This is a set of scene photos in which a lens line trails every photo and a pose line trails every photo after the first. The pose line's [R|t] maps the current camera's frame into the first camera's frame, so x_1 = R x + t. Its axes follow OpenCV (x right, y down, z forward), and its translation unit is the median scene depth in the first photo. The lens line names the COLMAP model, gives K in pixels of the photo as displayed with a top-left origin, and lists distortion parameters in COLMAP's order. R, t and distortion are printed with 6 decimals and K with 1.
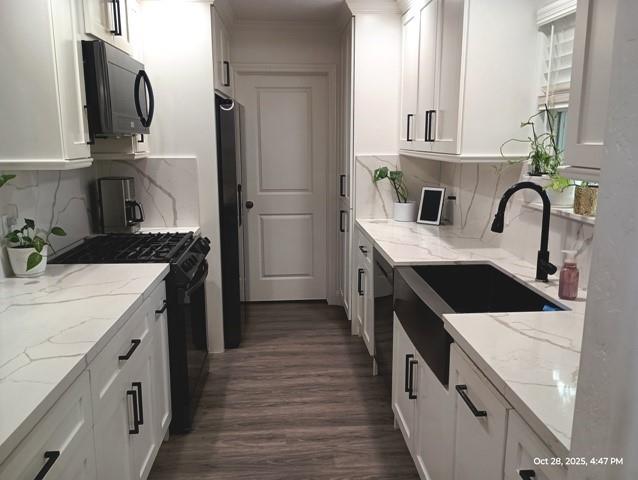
lens RADIAL K [[531.8, 0, 321.3], [0, 531.8, 239.8], [0, 0, 1]] dist [0.041550, -0.061349]
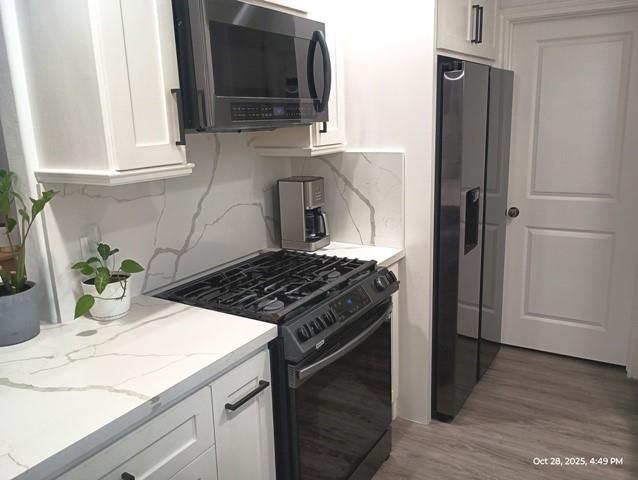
lens RADIAL K [[531.8, 0, 318.2], [0, 531.8, 242.5], [0, 0, 1]] dist [0.041550, -0.061349]
pose [[0.809967, 0.108893, -0.576278, 0.090037], [-0.077419, 0.993865, 0.078987, -0.082304], [0.581344, -0.019362, 0.813428, 0.364892]]
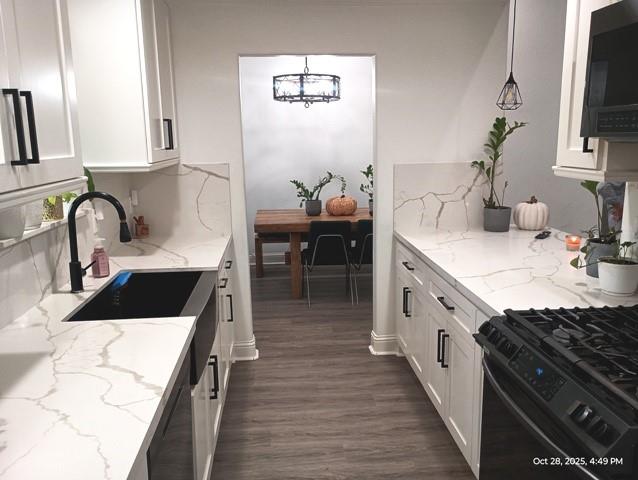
lens RADIAL K [[531.8, 0, 316.8], [0, 531.8, 238.3], [0, 0, 1]] dist [0.041550, -0.061349]
pose [[-0.999873, 0.015894, 0.001308, -0.024833], [0.015276, 0.930978, 0.364755, -0.242538], [0.004580, 0.364729, -0.931103, 1.219116]]
